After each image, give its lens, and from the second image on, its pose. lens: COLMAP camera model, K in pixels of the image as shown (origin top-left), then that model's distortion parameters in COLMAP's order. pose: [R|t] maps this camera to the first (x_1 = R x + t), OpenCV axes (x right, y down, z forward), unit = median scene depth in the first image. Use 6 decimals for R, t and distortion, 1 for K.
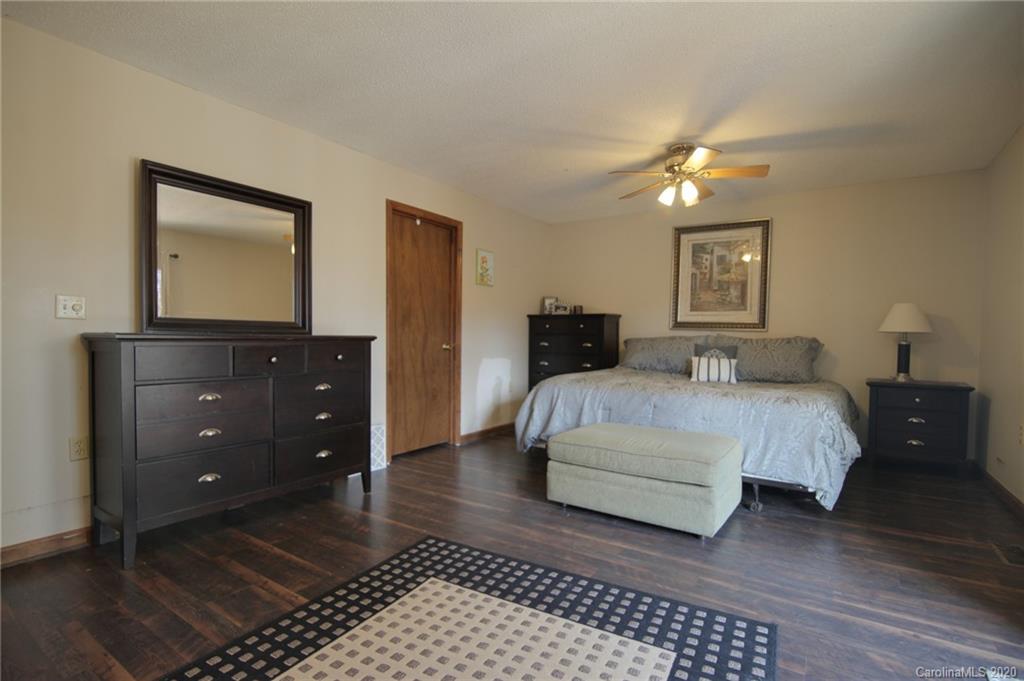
lens RADIAL K [[500.7, 0, 516.7], [0, 500.7, 344.7], [0, 0, 1]] dist [0.002261, -0.000035]
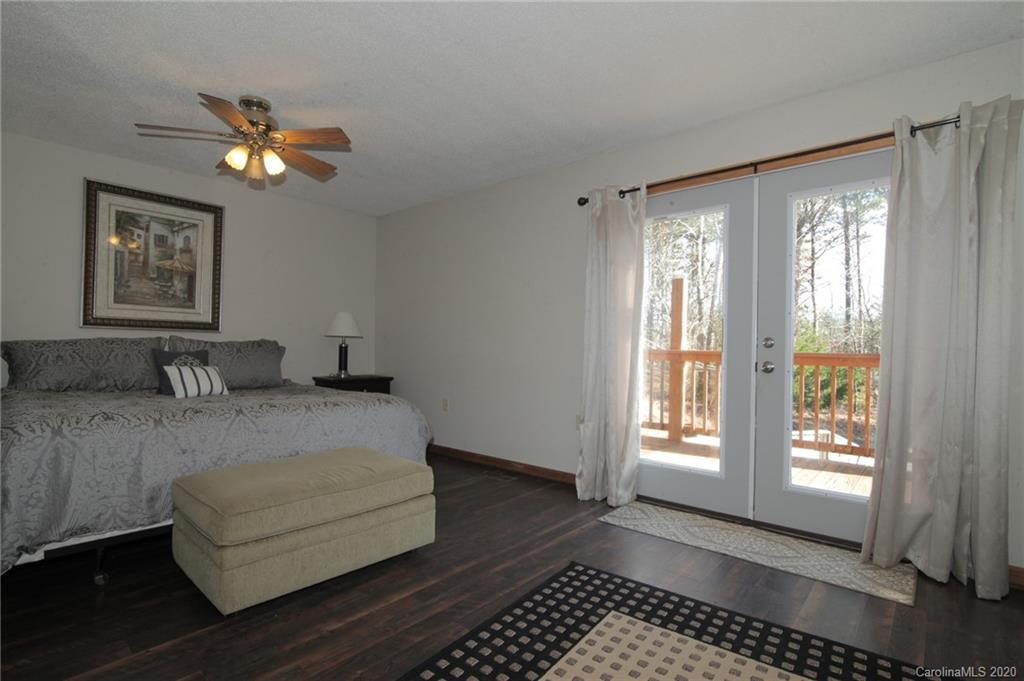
lens RADIAL K [[500.7, 0, 517.2], [0, 500.7, 339.6], [0, 0, 1]] dist [0.002261, -0.000035]
pose [[0.140261, -0.000121, 0.990115, -0.355129], [0.009372, 0.999955, -0.001205, -0.011074], [-0.990070, 0.009449, 0.140256, 0.419301]]
